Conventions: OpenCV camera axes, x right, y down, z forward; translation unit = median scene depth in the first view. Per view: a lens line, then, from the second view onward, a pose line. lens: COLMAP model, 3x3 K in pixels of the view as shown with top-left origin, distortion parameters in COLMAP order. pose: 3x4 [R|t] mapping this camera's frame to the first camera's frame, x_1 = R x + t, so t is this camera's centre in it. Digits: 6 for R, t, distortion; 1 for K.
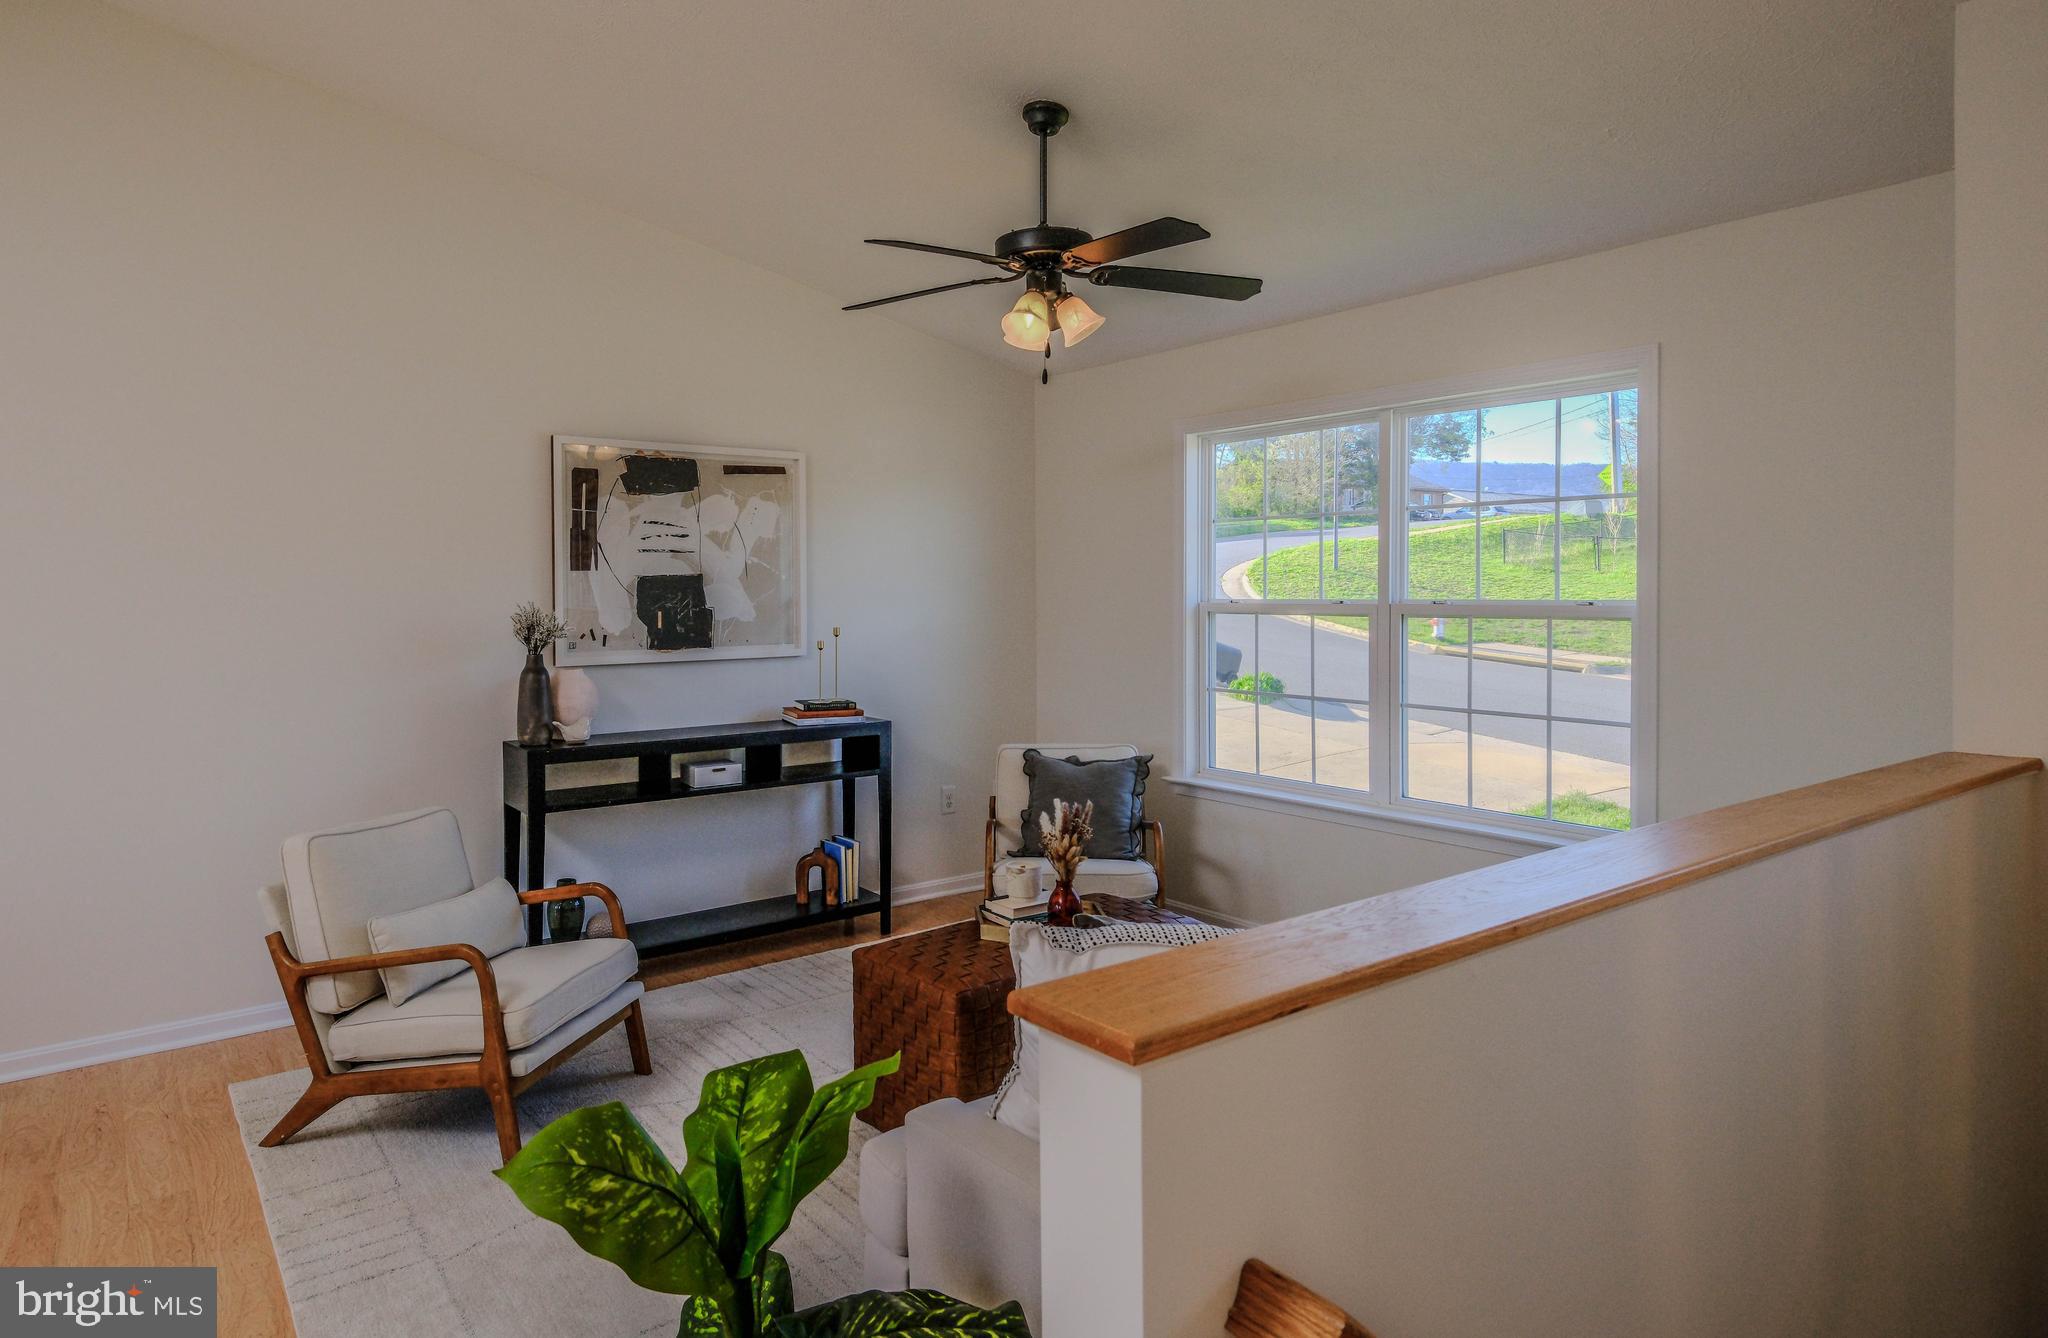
lens RADIAL K [[1216.5, 0, 1025.3], [0, 1216.5, 589.8], [0, 0, 1]] dist [0.000117, -0.000007]
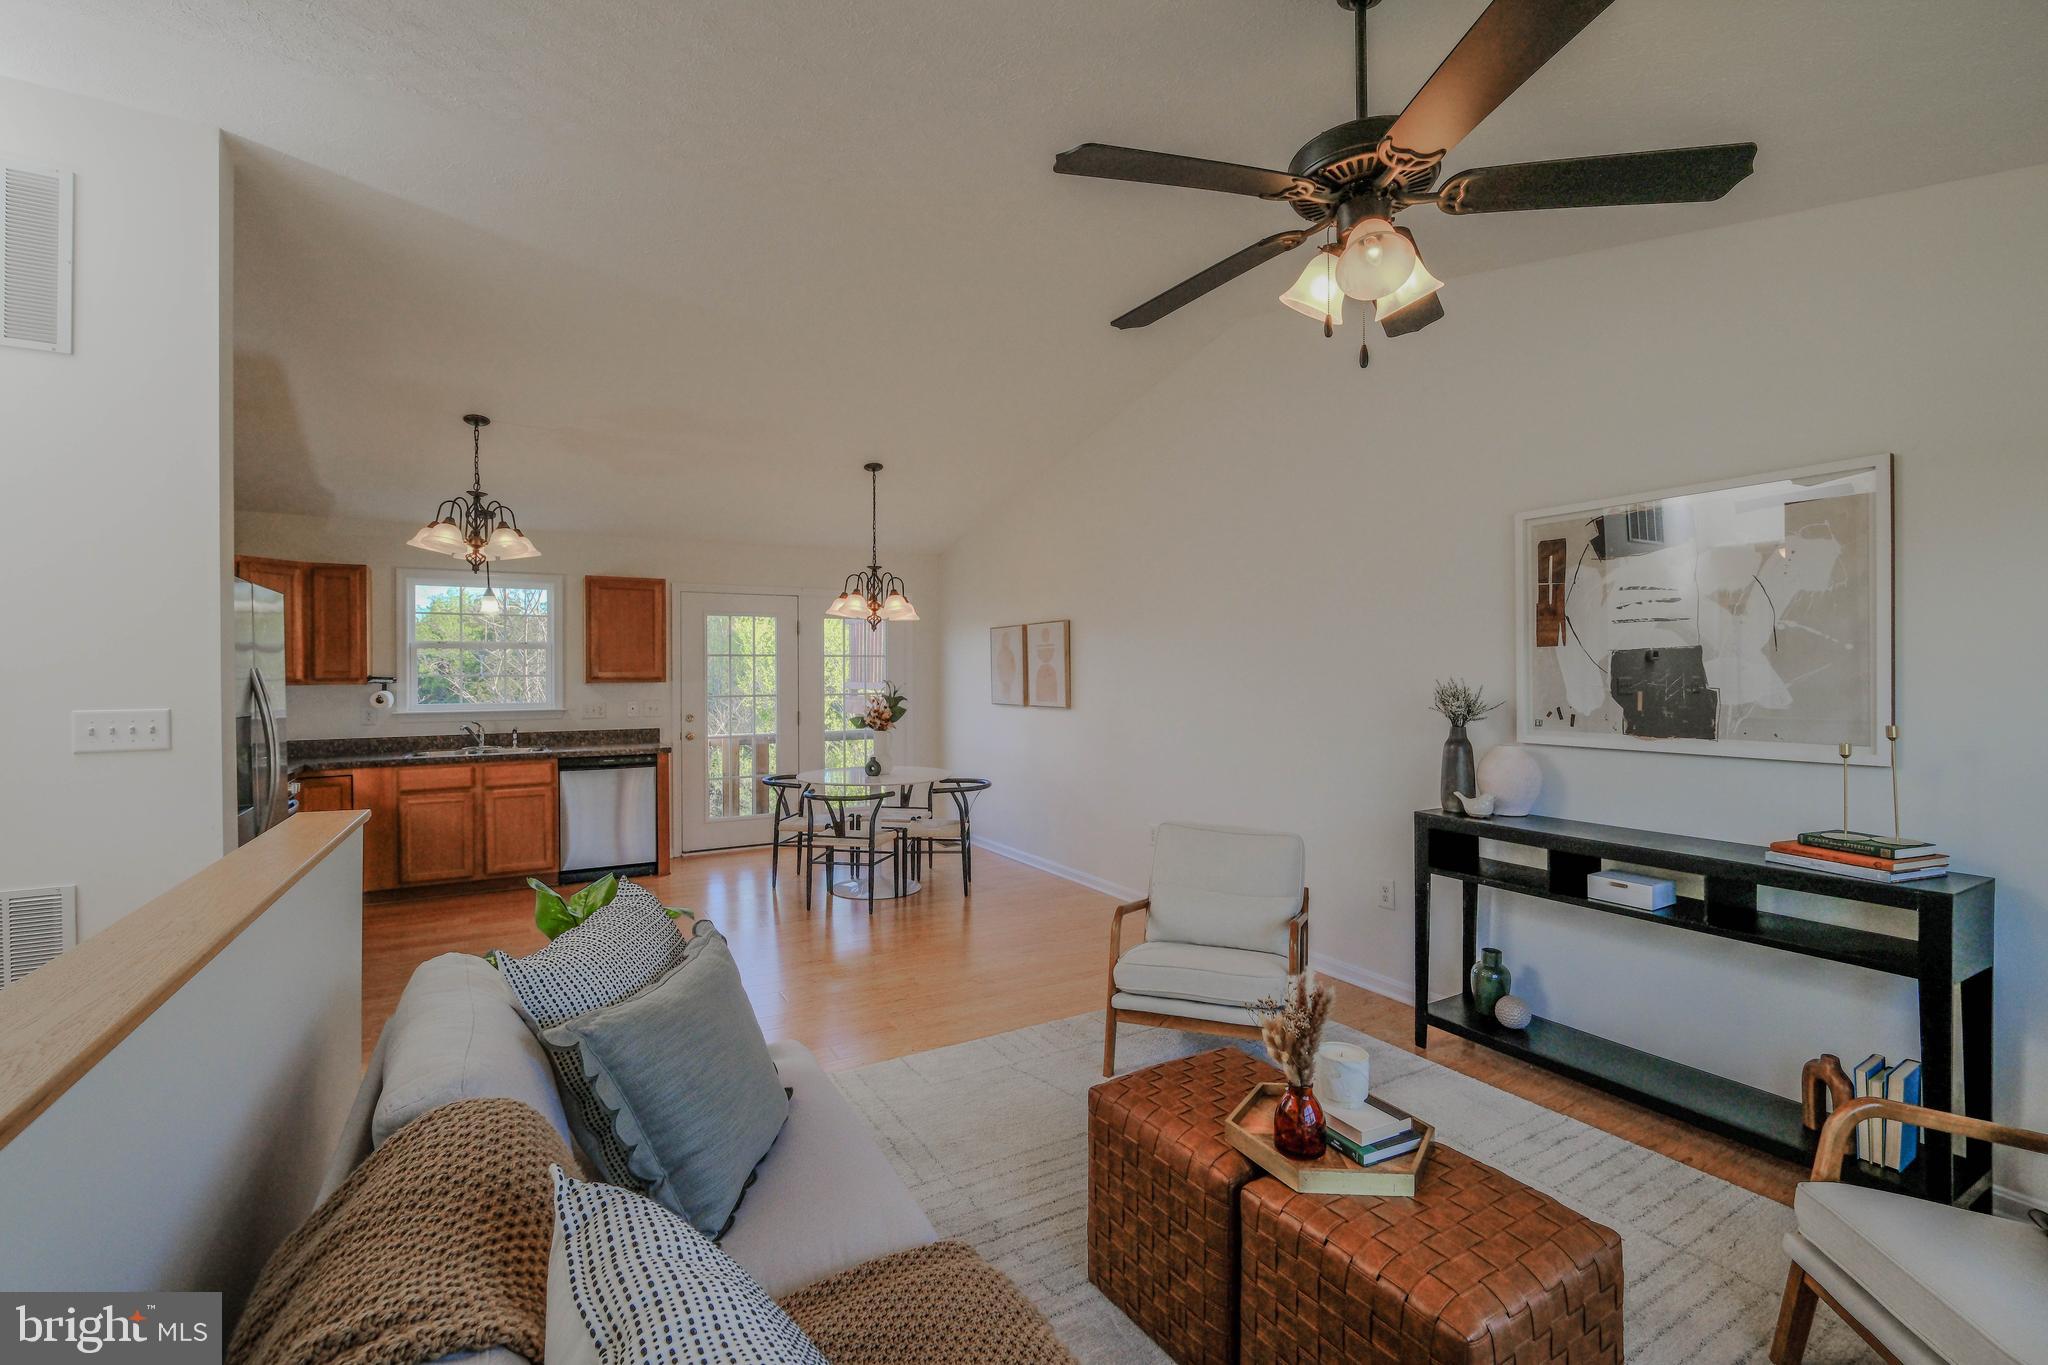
lens RADIAL K [[897.0, 0, 1024.0], [0, 897.0, 682.5], [0, 0, 1]] dist [0.000139, 0.000020]
pose [[-0.142513, 0.017076, -0.989646, 0.400042], [0.003493, 0.999854, 0.016749, -0.000469], [0.989787, -0.001070, -0.142552, 0.681044]]
